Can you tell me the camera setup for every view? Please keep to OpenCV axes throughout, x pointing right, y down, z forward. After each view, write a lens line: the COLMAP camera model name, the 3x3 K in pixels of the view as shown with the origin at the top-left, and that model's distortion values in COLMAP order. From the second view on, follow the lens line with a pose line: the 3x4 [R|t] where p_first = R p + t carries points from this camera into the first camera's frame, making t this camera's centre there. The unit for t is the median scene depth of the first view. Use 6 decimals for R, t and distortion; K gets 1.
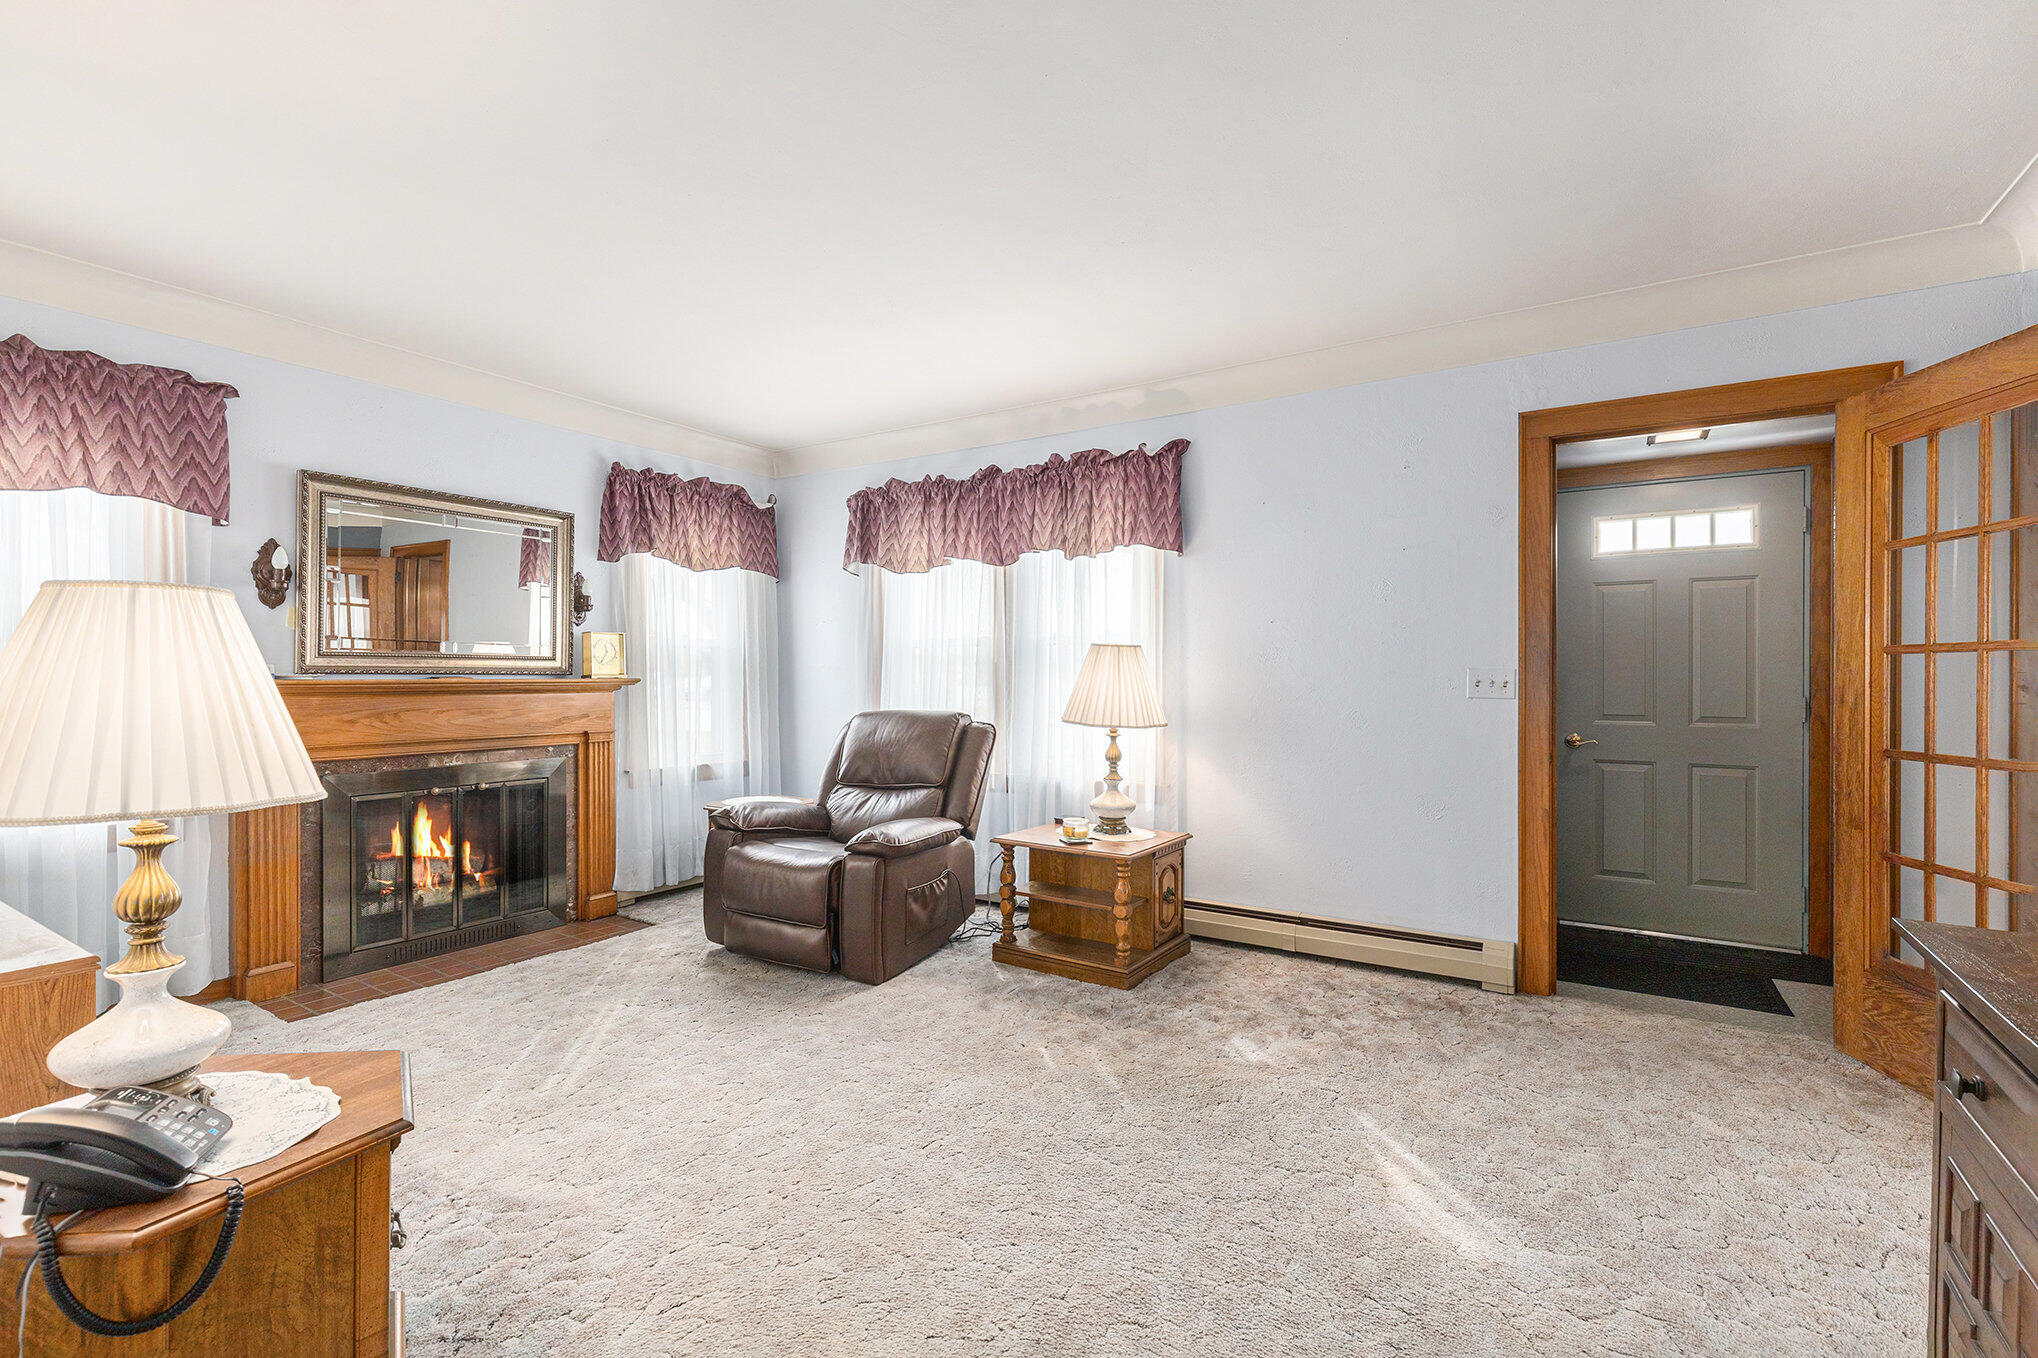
lens RADIAL K [[933.6, 0, 1017.9], [0, 933.6, 690.1], [0, 0, 1]] dist [0.000146, -0.000909]
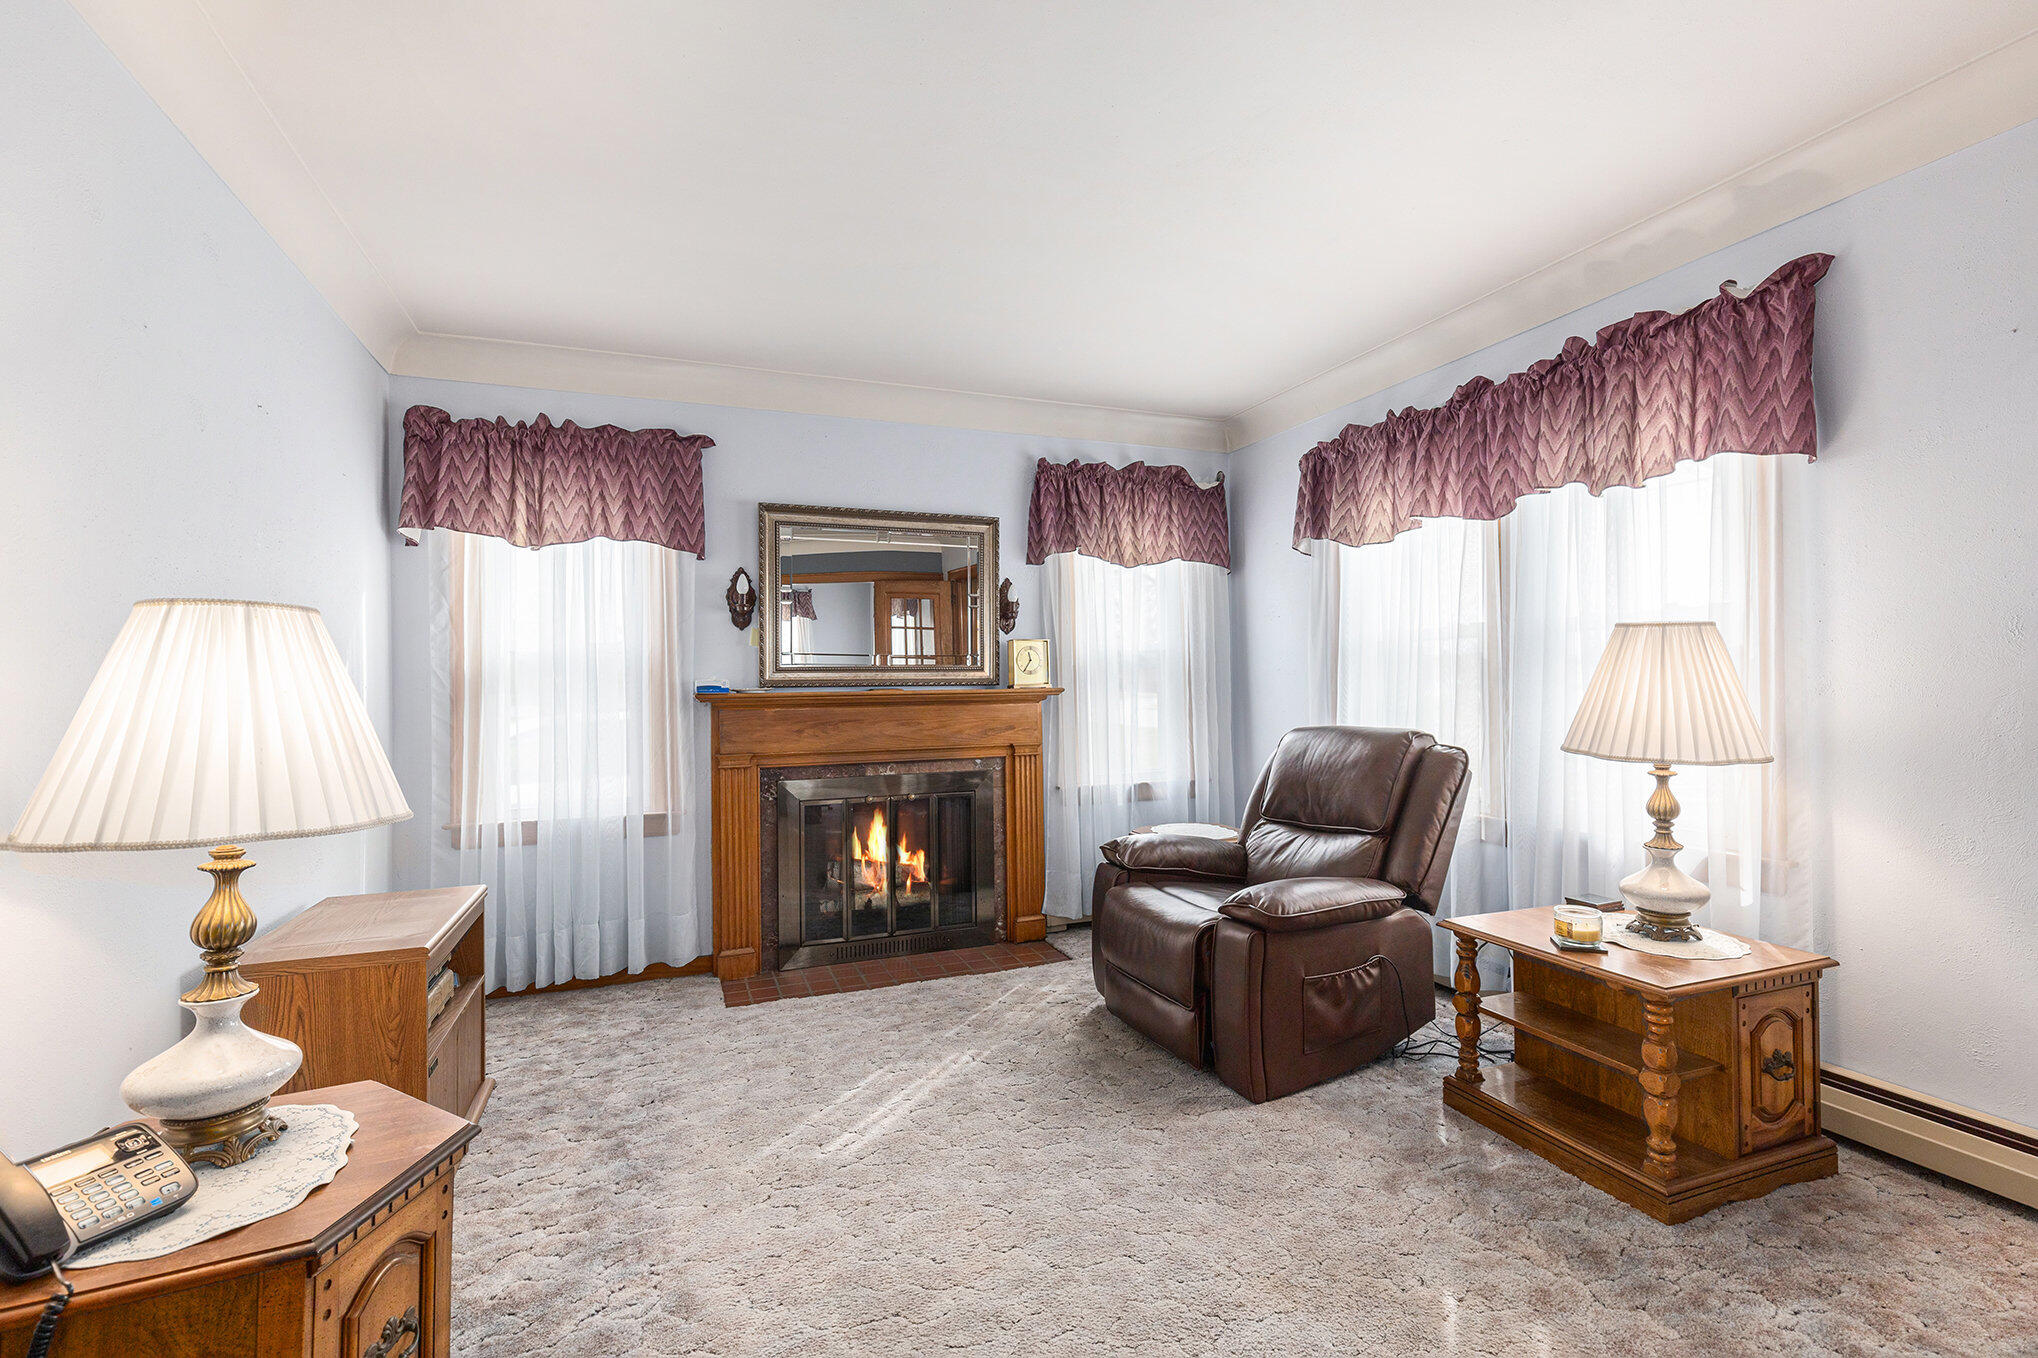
lens RADIAL K [[933.6, 0, 1017.9], [0, 933.6, 690.1], [0, 0, 1]] dist [0.000146, -0.000909]
pose [[0.808635, -0.010098, -0.588224, 0.118724], [0.006272, 0.999944, -0.008545, -0.003038], [0.588277, 0.003220, 0.808653, 0.265489]]
